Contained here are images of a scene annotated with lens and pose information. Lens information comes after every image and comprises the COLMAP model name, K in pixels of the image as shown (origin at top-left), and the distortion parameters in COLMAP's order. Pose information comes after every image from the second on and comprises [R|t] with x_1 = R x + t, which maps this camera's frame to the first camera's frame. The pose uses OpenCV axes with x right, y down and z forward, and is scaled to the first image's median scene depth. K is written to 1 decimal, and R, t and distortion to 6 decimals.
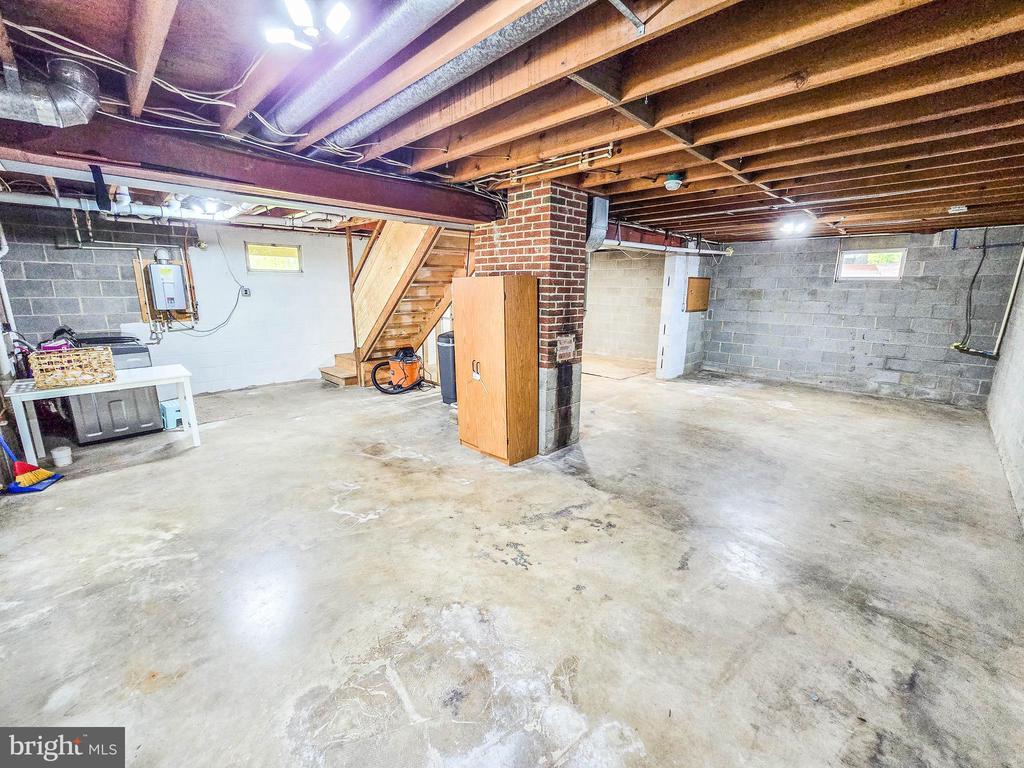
lens RADIAL K [[426.2, 0, 518.4], [0, 426.2, 393.5], [0, 0, 1]] dist [-0.003680, -0.000567]
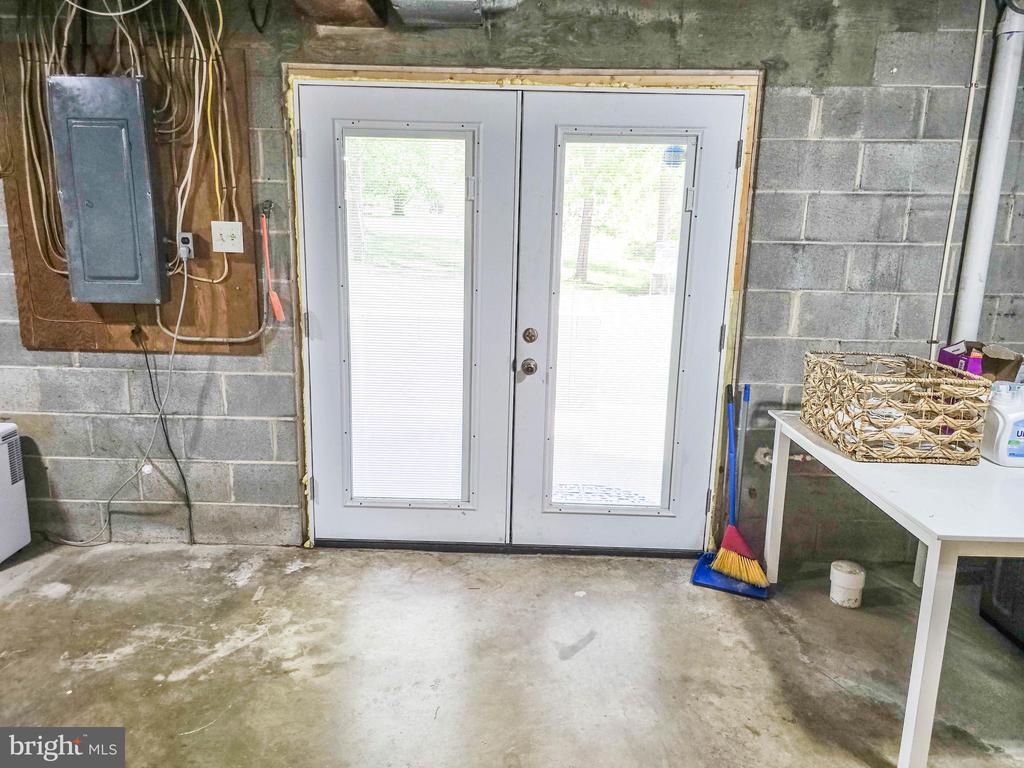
lens RADIAL K [[689.6, 0, 512.6], [0, 689.6, 374.3], [0, 0, 1]] dist [0.069729, -0.069642]
pose [[-0.718496, 0.124307, -0.684333, -0.324608], [-0.191655, 0.910425, 0.366599, -0.244750], [0.668605, 0.394556, -0.630312, 1.086104]]
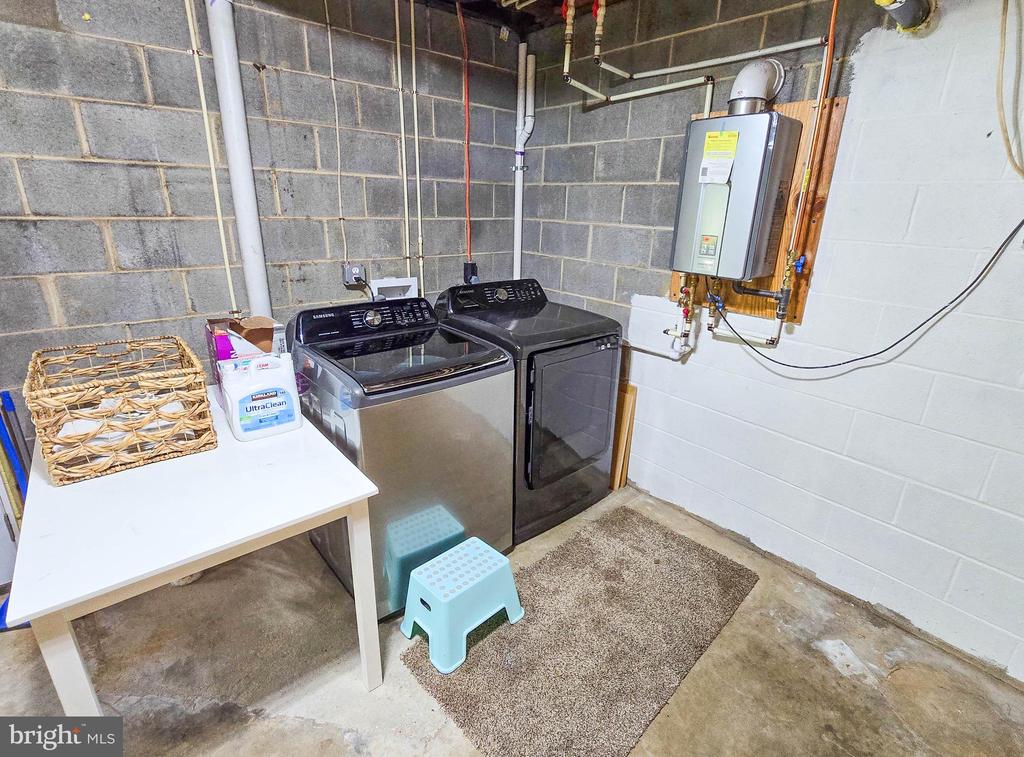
lens RADIAL K [[495.3, 0, 532.9], [0, 495.3, 373.7], [0, 0, 1]] dist [-0.001065, 0.000330]
pose [[-0.064793, 0.317529, -0.946032, -0.627345], [-0.269508, 0.907227, 0.322963, -0.298239], [0.960816, 0.275888, 0.026795, 1.231712]]
